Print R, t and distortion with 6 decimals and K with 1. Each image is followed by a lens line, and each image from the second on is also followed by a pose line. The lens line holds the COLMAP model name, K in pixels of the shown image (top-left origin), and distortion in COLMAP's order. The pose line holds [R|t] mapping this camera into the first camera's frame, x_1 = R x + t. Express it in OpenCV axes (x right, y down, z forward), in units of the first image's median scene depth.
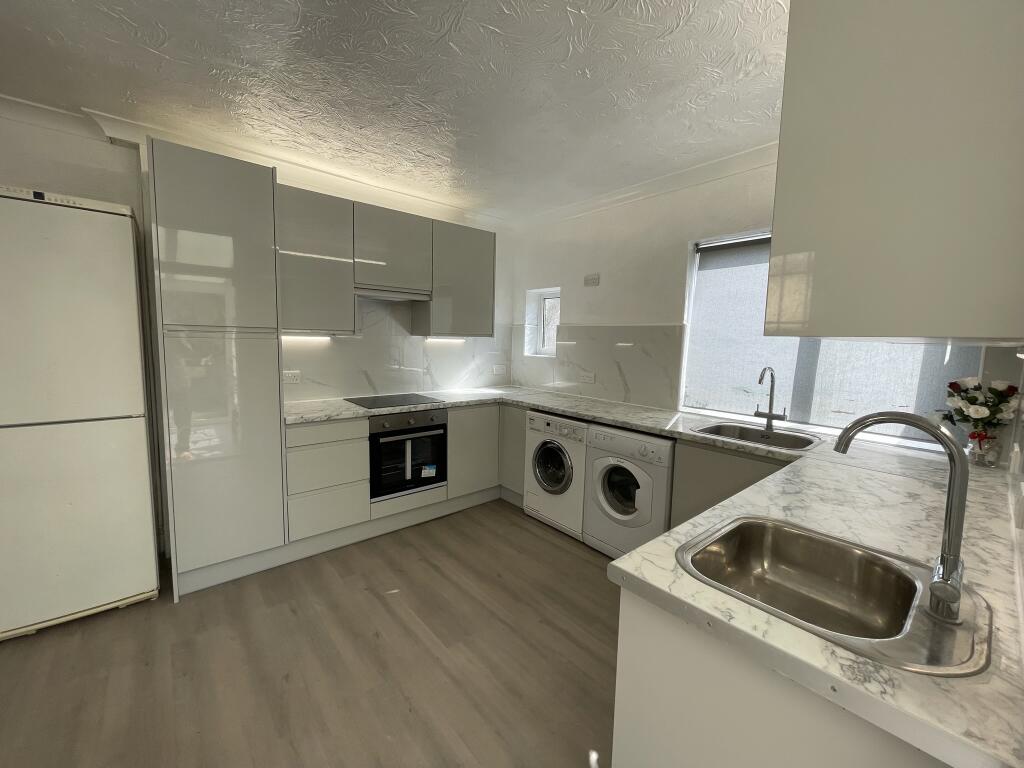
lens RADIAL K [[410.9, 0, 512.0], [0, 410.9, 384.0], [0, 0, 1]] dist [-0.008332, -0.000637]
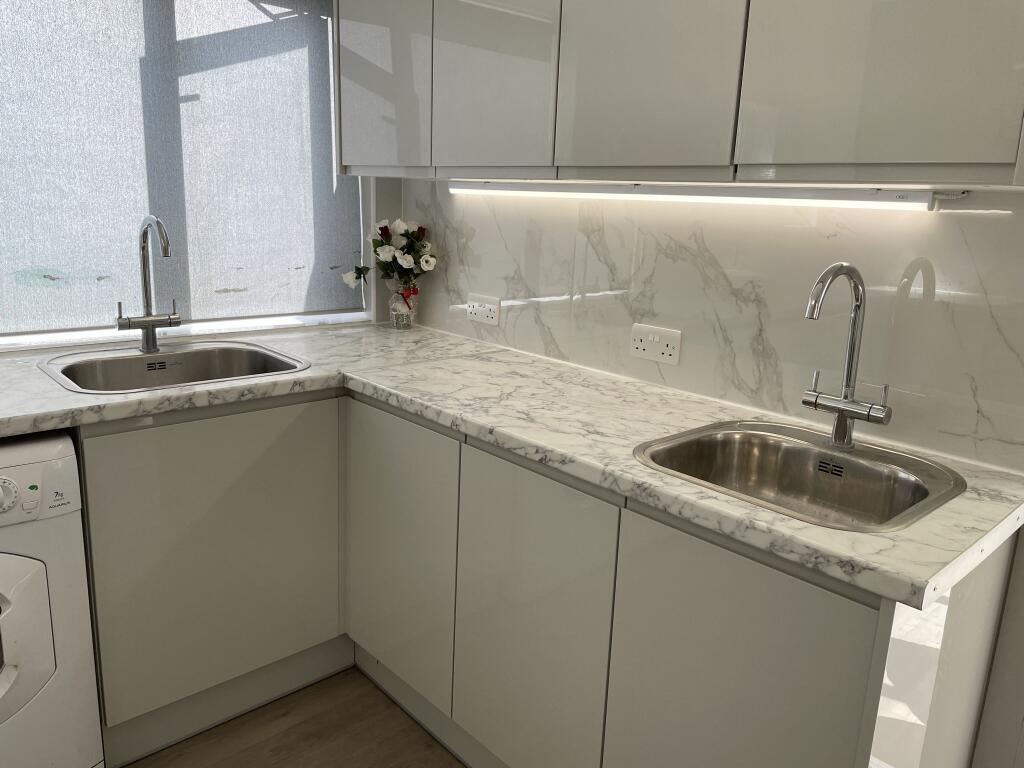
lens RADIAL K [[764.4, 0, 512.0], [0, 764.4, 384.0], [0, 0, 1]] dist [0.008328, 0.002412]
pose [[-0.037018, -0.258646, 0.965263, -0.205368], [0.068034, 0.963031, 0.260657, -0.043778], [-0.996996, 0.075320, -0.018053, 0.463040]]
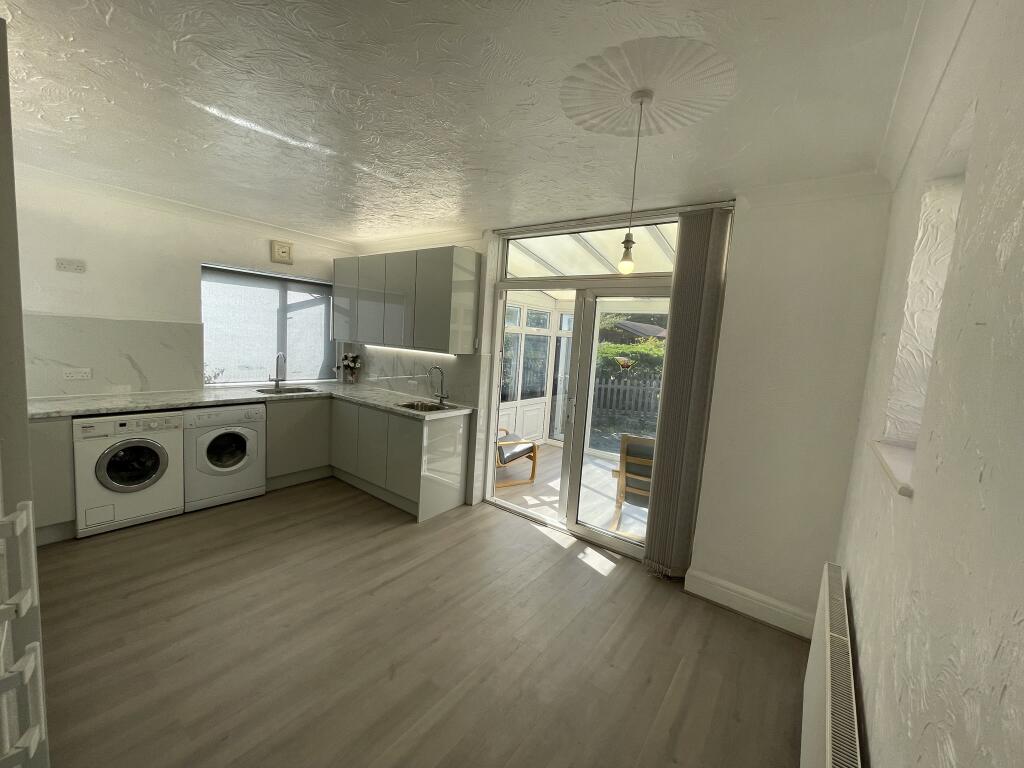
lens RADIAL K [[410.9, 0, 512.0], [0, 410.9, 384.0], [0, 0, 1]] dist [-0.008332, -0.000637]
pose [[-0.217574, -0.145681, 0.965111, -1.014481], [0.034214, 0.987052, 0.156707, -0.115019], [-0.975444, 0.067116, -0.209772, 0.291817]]
